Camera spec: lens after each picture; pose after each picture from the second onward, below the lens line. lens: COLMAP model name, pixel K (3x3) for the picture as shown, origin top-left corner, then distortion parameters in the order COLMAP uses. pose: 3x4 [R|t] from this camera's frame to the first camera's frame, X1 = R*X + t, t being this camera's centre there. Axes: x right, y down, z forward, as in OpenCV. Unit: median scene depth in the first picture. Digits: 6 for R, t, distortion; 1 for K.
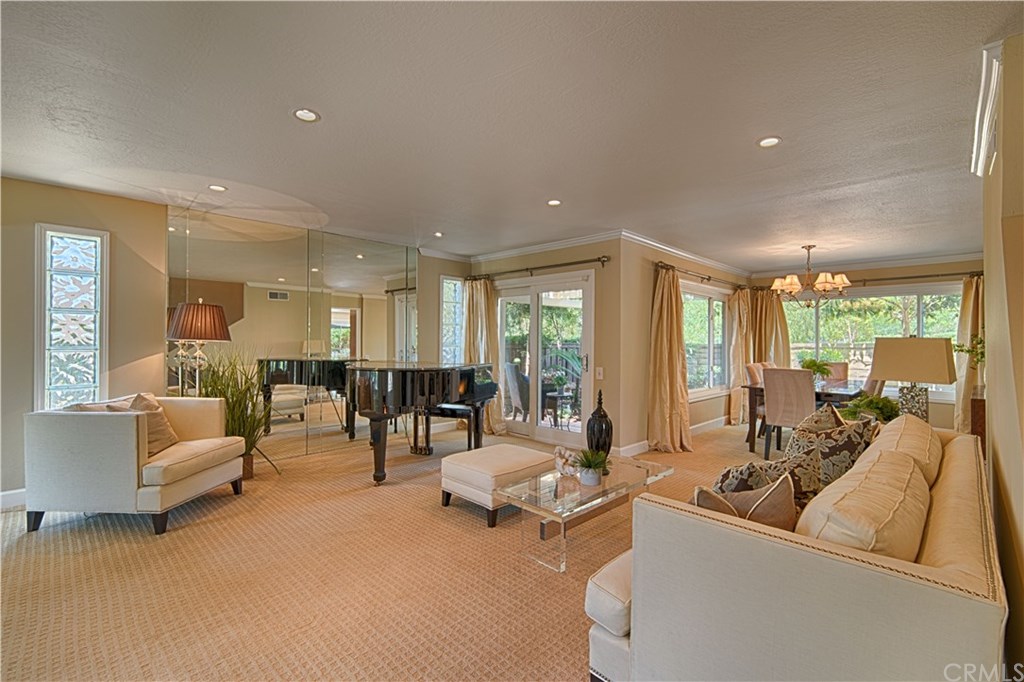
lens RADIAL K [[448.8, 0, 521.4], [0, 448.8, 334.9], [0, 0, 1]] dist [0.018301, -0.005158]
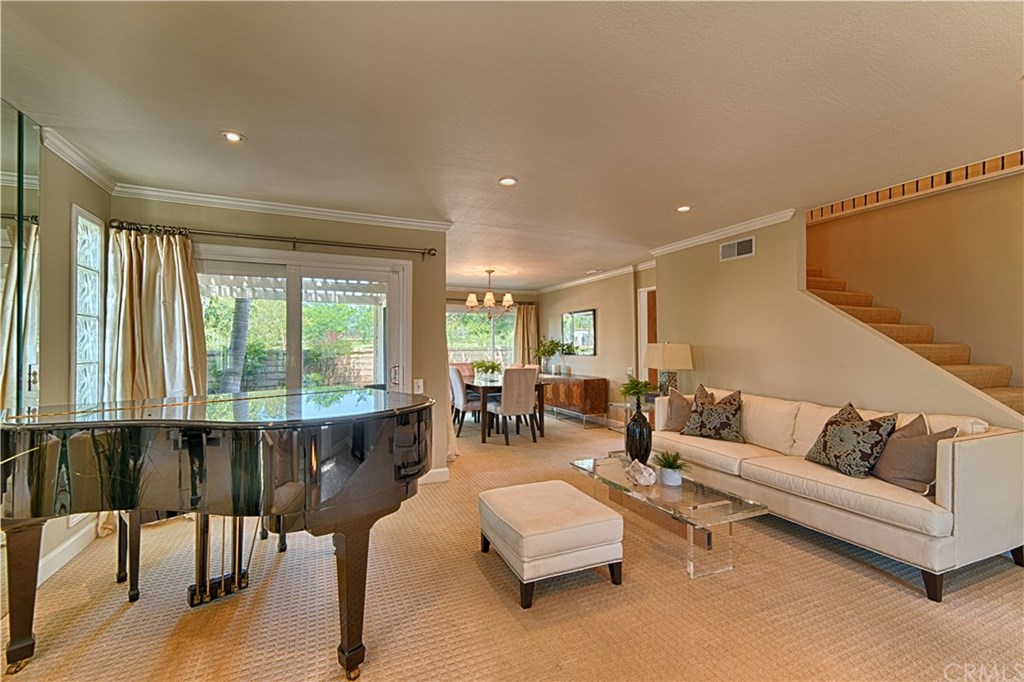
lens RADIAL K [[439.2, 0, 512.0], [0, 439.2, 341.0], [0, 0, 1]] dist [0.018782, 0.000039]
pose [[0.383402, 0.003530, 0.923575, -0.532241], [-0.003656, 0.999991, -0.002304, 0.001792], [-0.923574, -0.002493, 0.383411, 0.543071]]
